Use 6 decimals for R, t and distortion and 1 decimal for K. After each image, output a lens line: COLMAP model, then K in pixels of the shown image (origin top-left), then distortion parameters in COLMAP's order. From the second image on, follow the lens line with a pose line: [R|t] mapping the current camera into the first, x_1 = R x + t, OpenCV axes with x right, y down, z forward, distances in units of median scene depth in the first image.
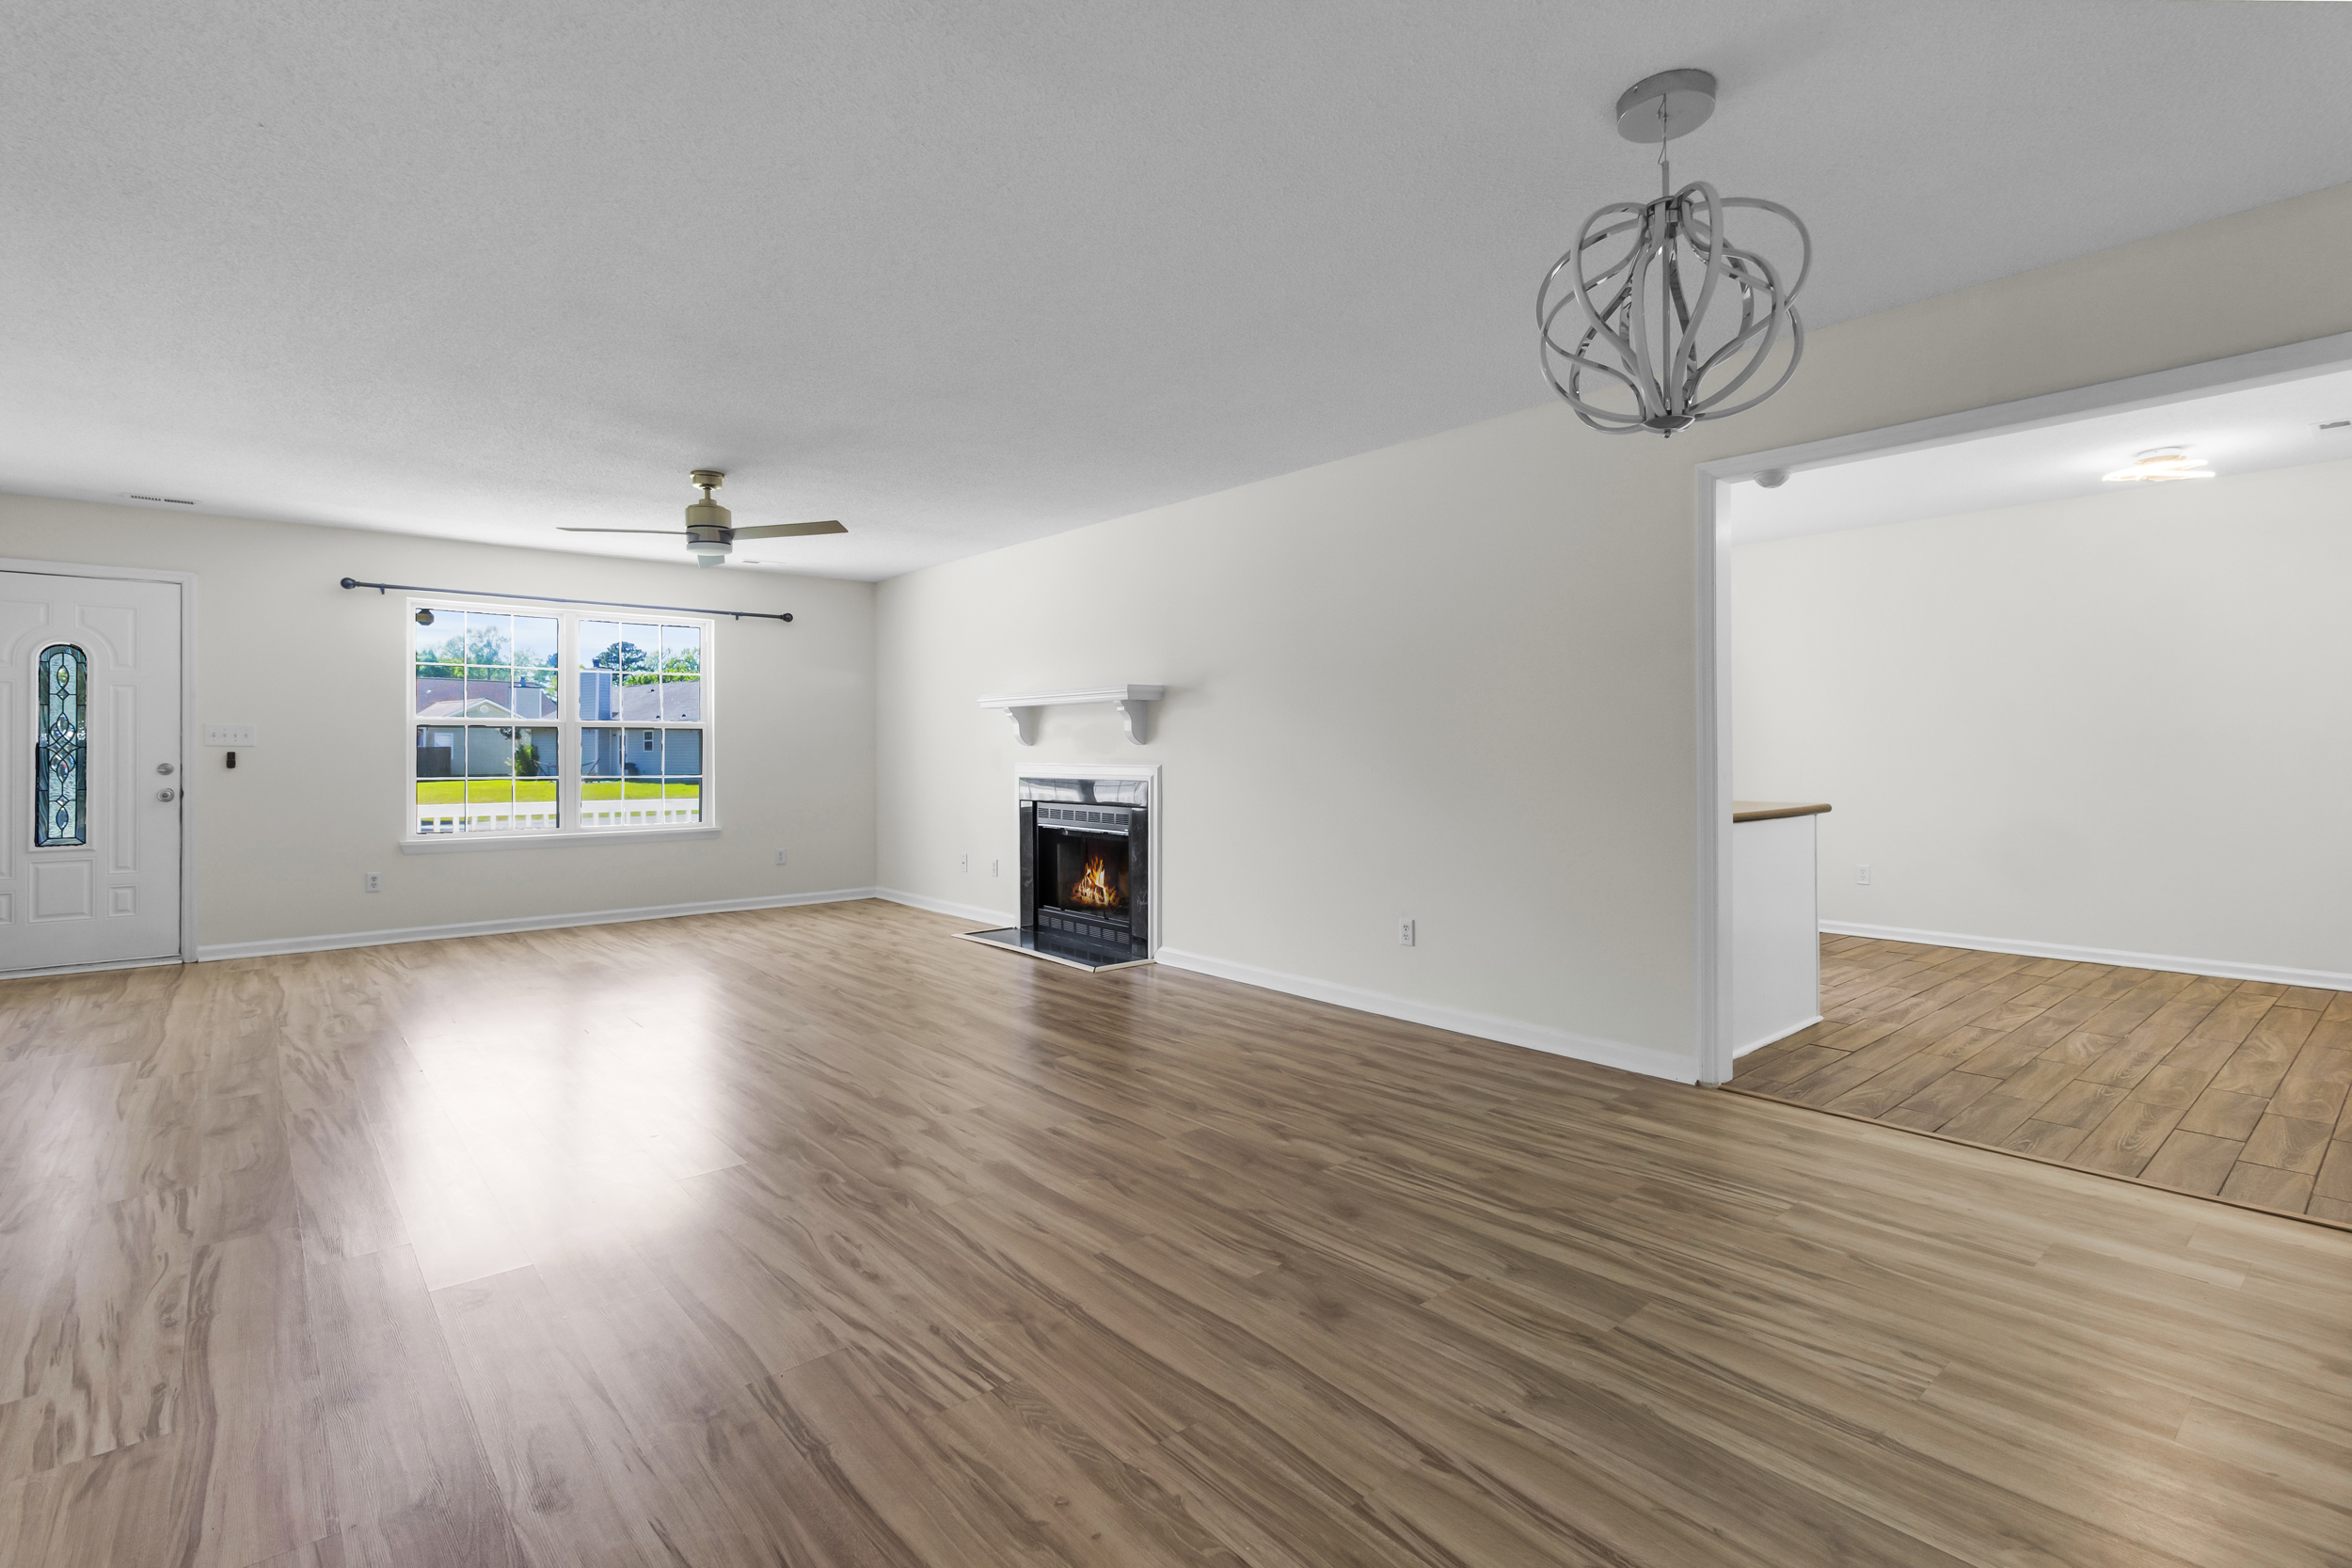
lens RADIAL K [[1113.2, 0, 1206.7], [0, 1113.2, 745.5], [0, 0, 1]] dist [0.001429, 0.000172]
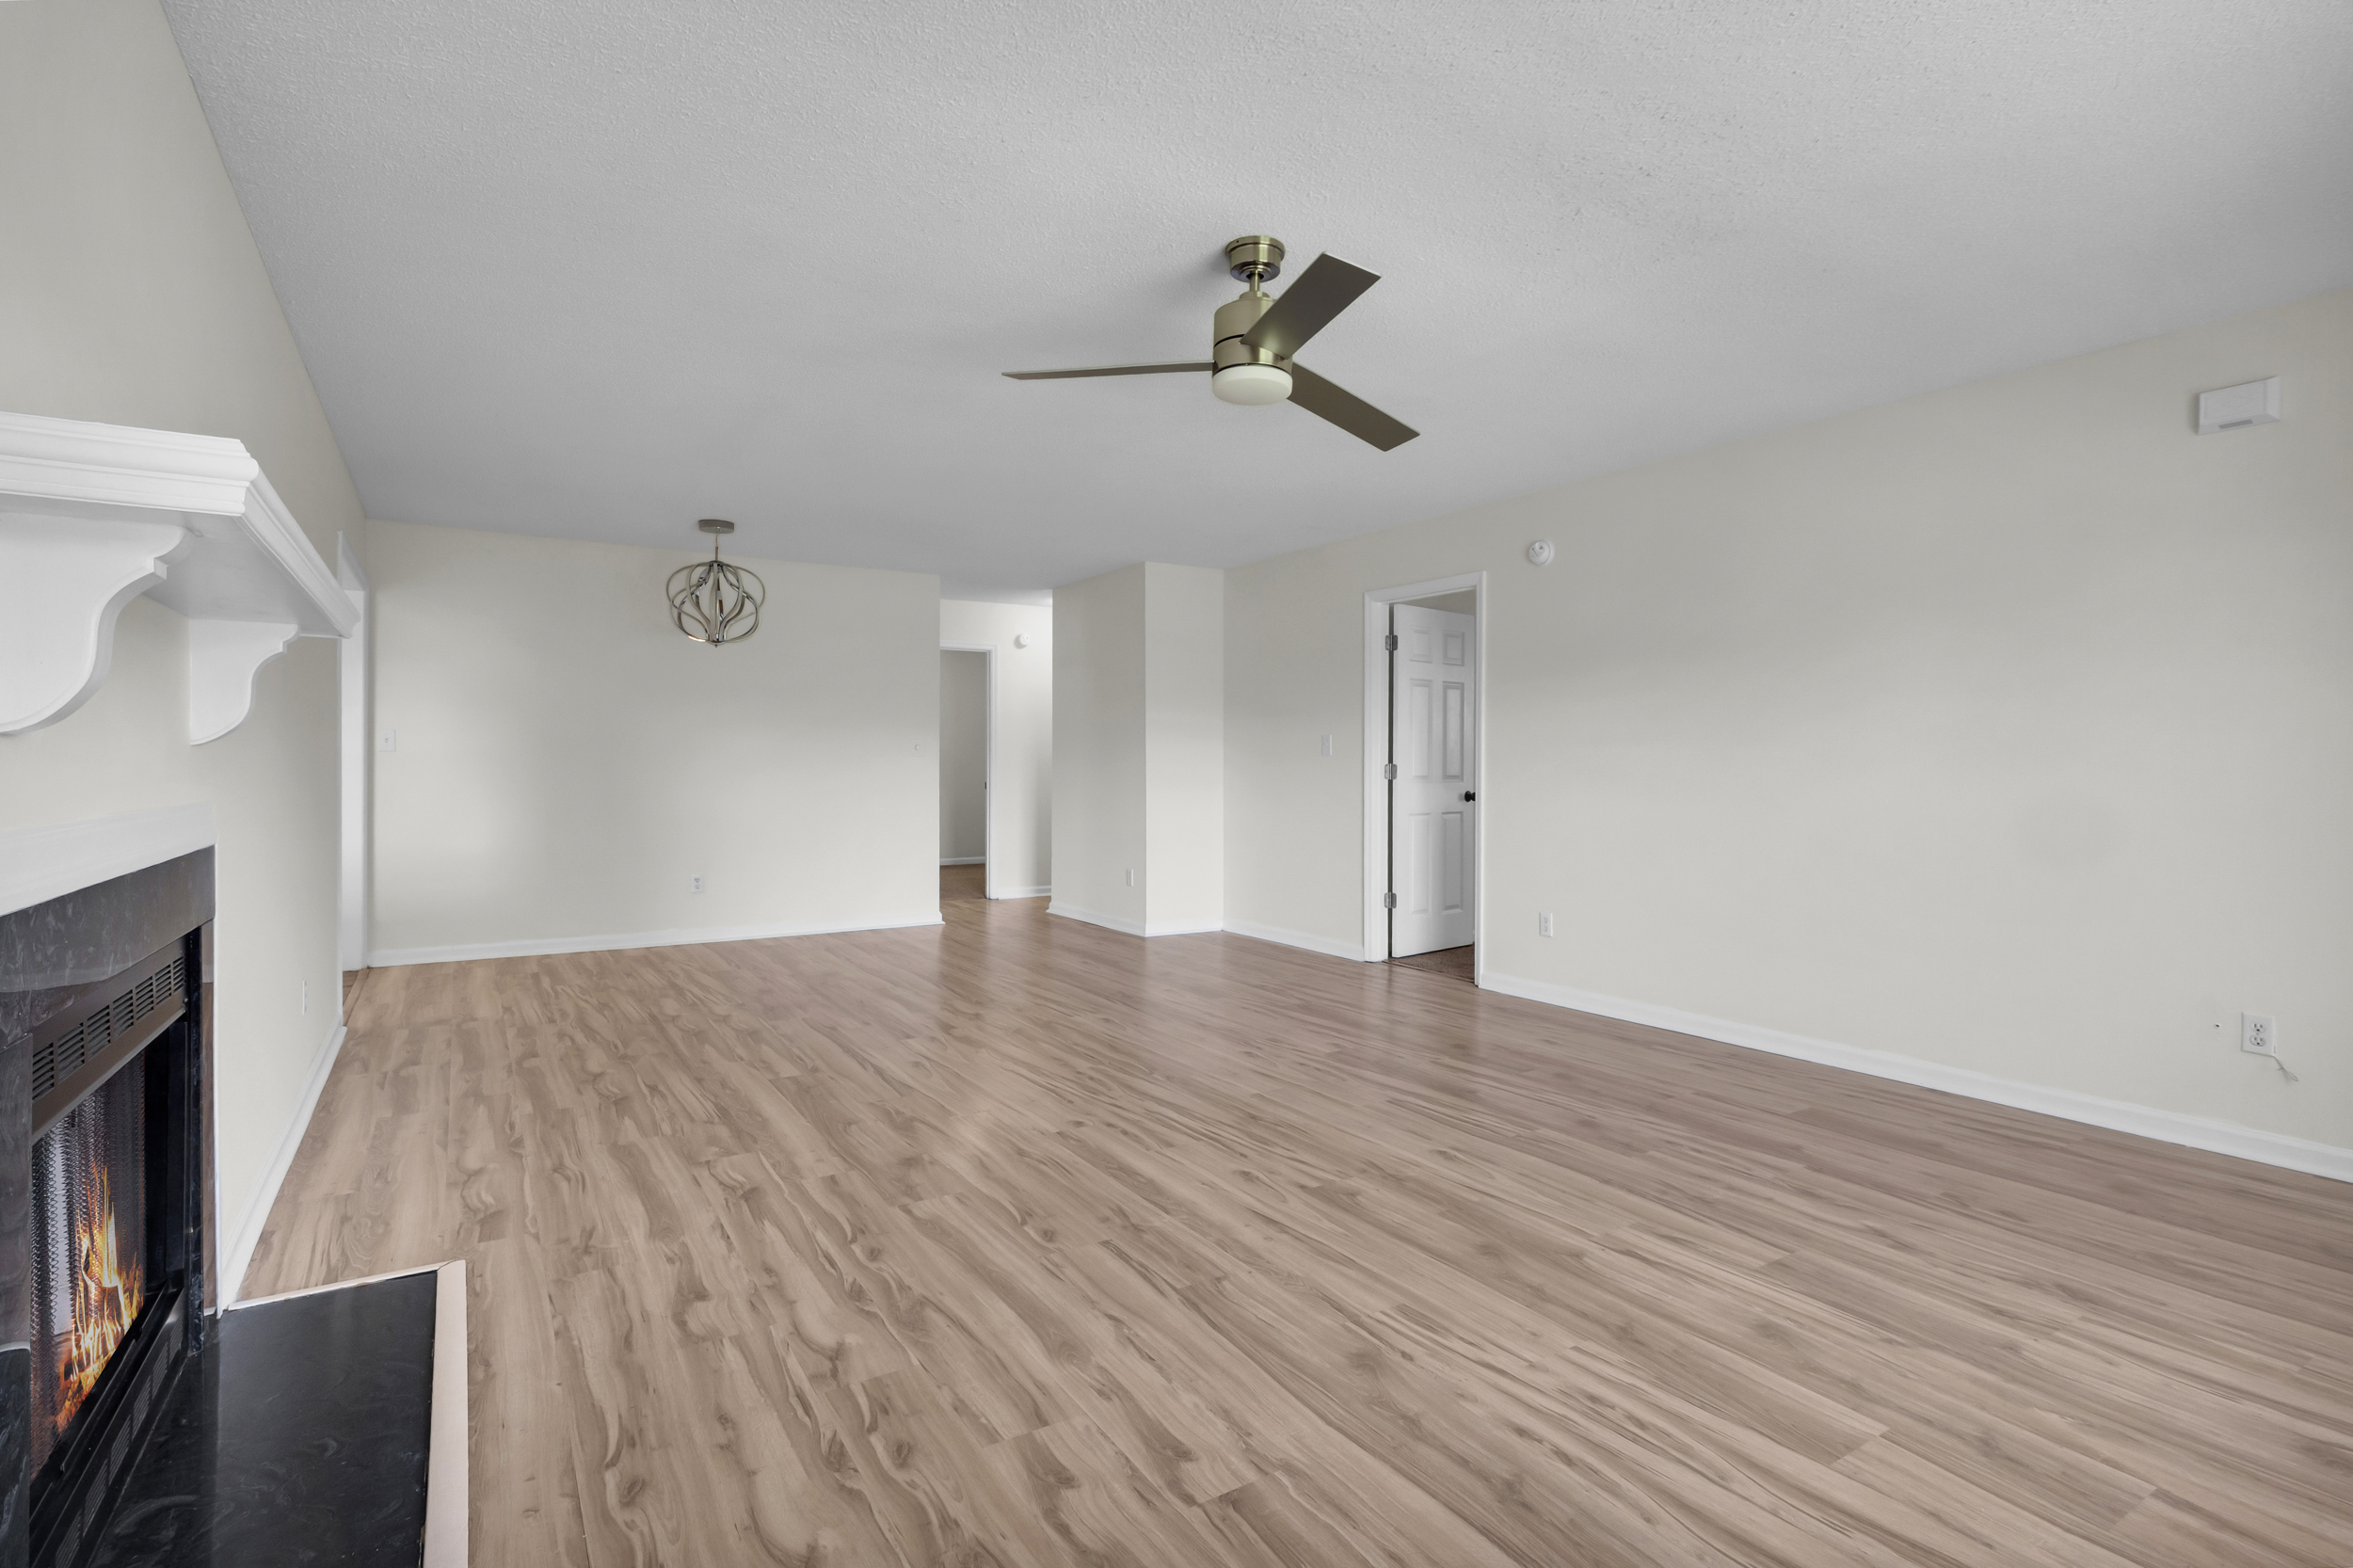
lens RADIAL K [[1124.7, 0, 1173.7], [0, 1124.7, 783.2], [0, 0, 1]] dist [0.003663, -0.000089]
pose [[-0.986748, -0.002119, 0.162249, -0.427862], [-0.000343, 0.999940, 0.010973, 0.008419], [-0.162262, 0.010771, -0.986689, 1.333429]]
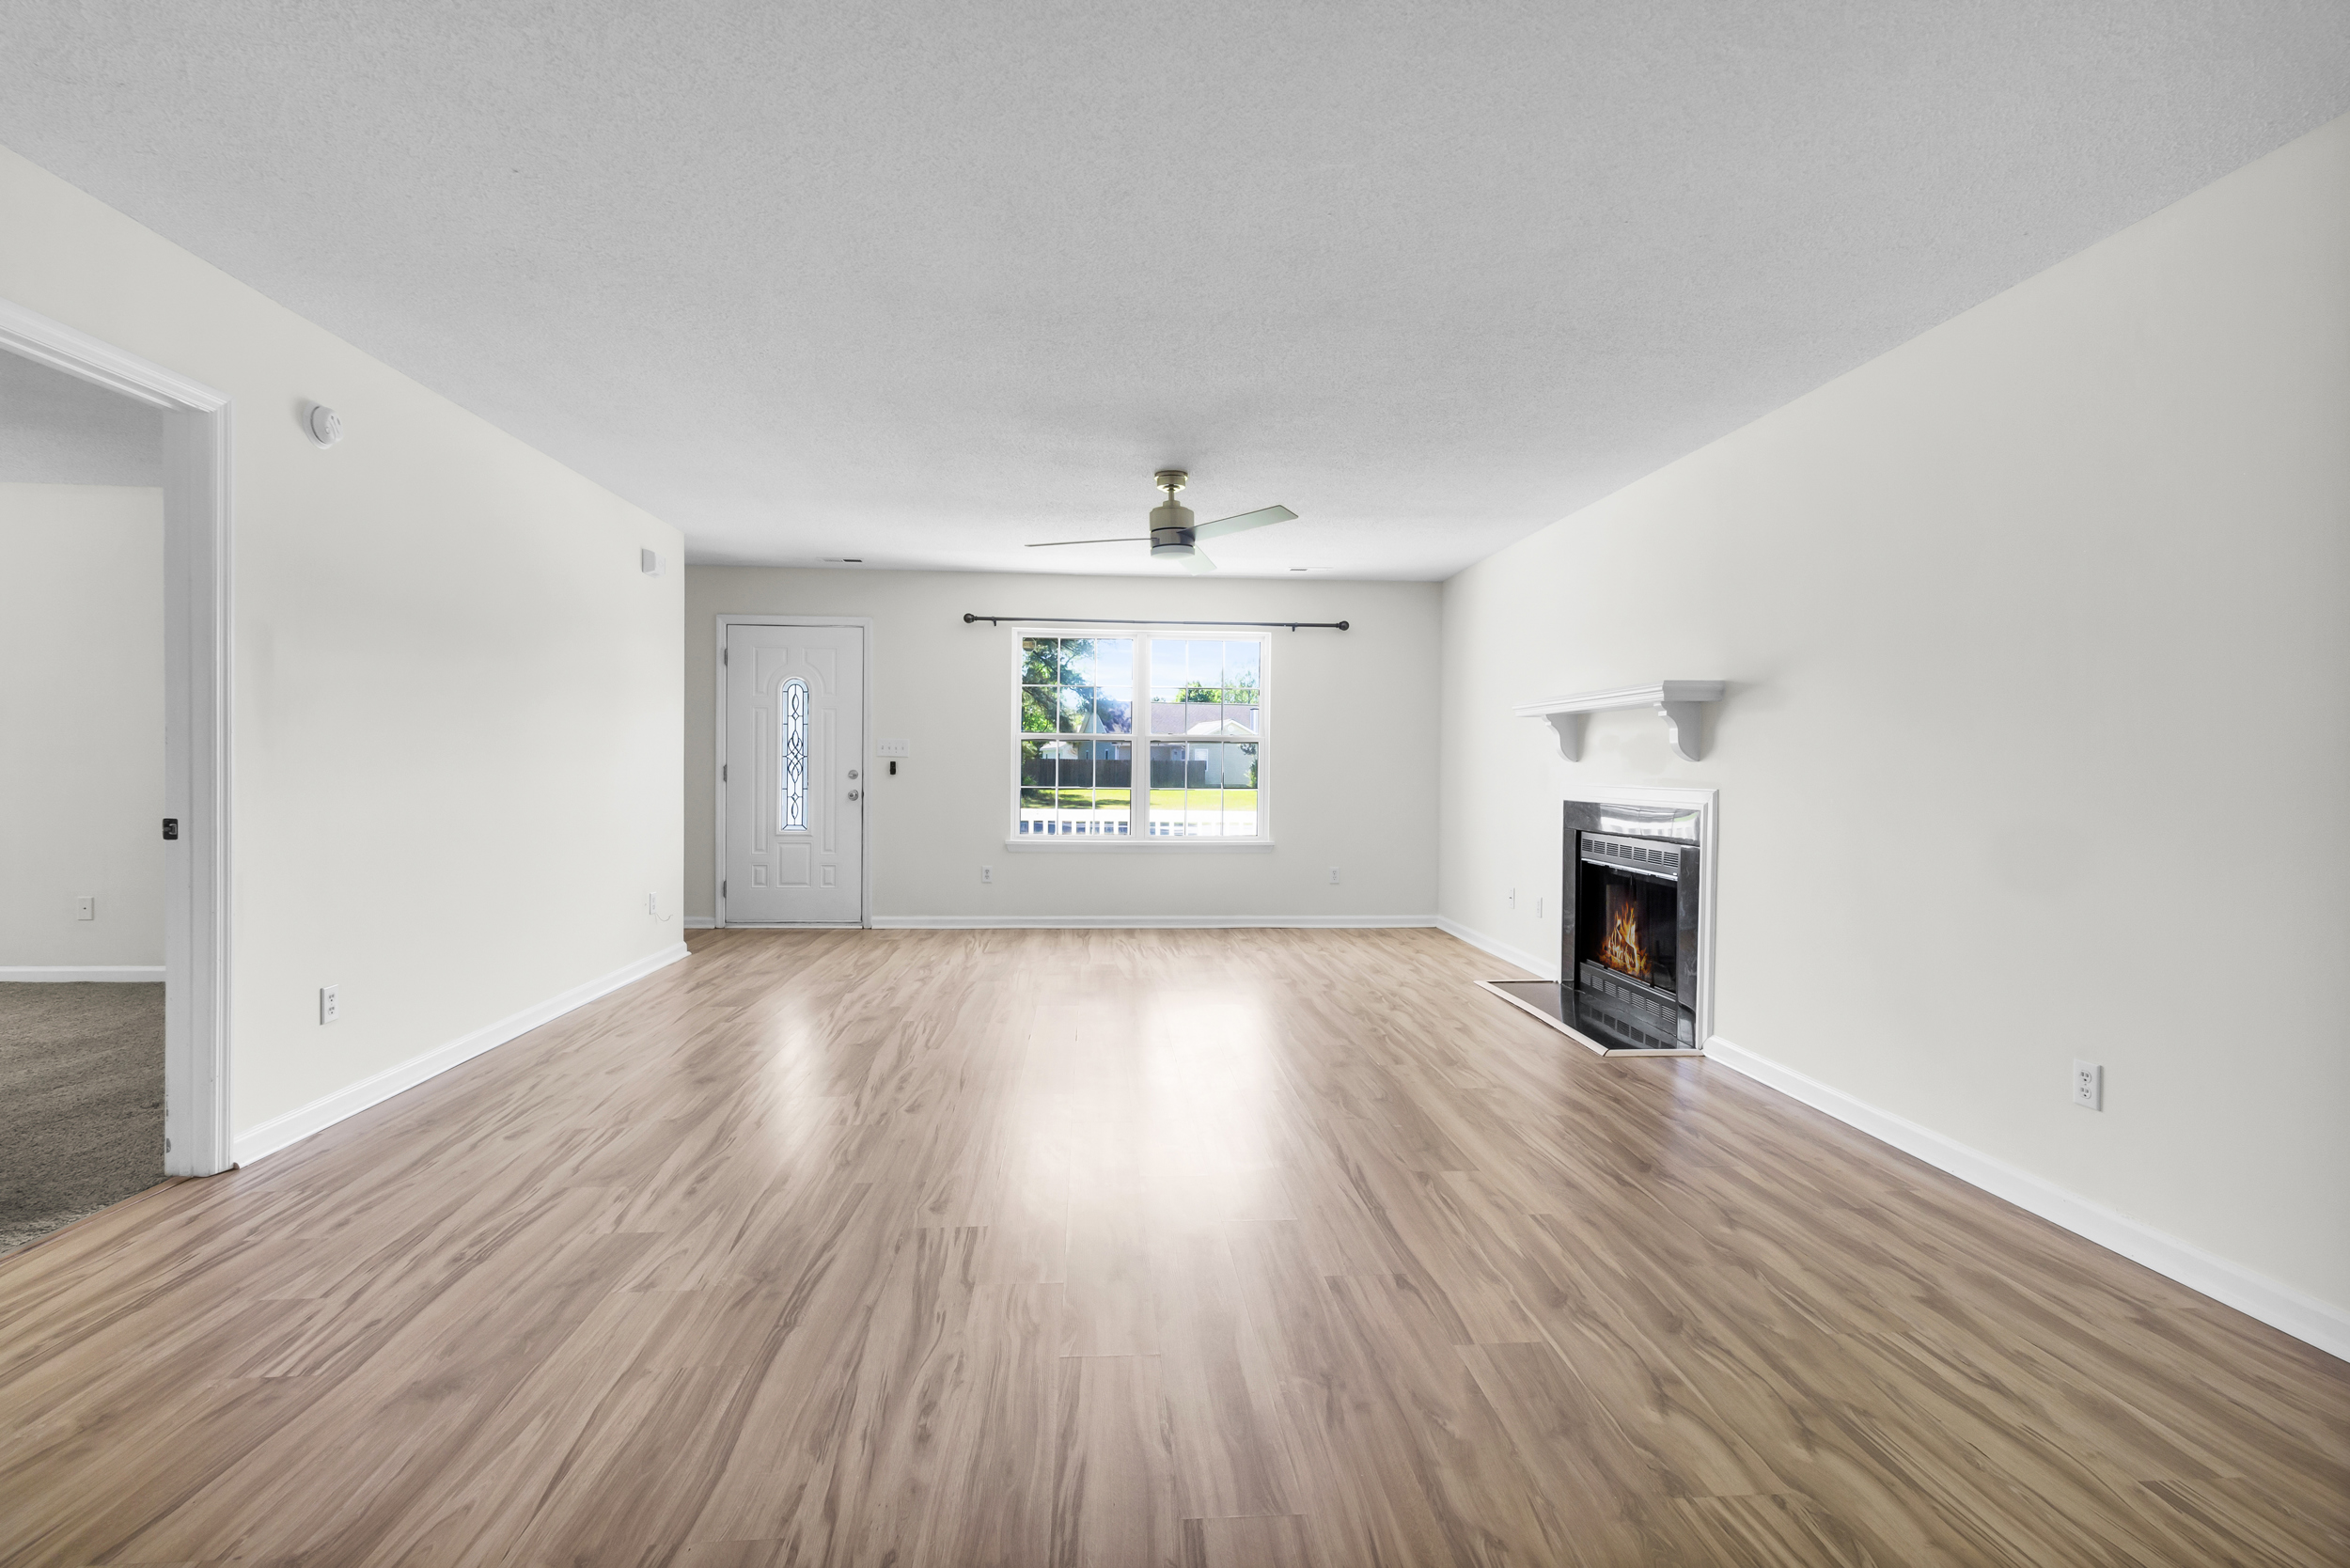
lens RADIAL K [[1123.3, 0, 1172.2], [0, 1123.3, 783.2], [0, 0, 1]] dist [0.003663, -0.000089]
pose [[0.797264, 0.019436, -0.603318, 0.123173], [-0.008989, 0.999753, 0.020328, 0.002024], [0.603564, -0.010784, 0.797242, 0.198710]]
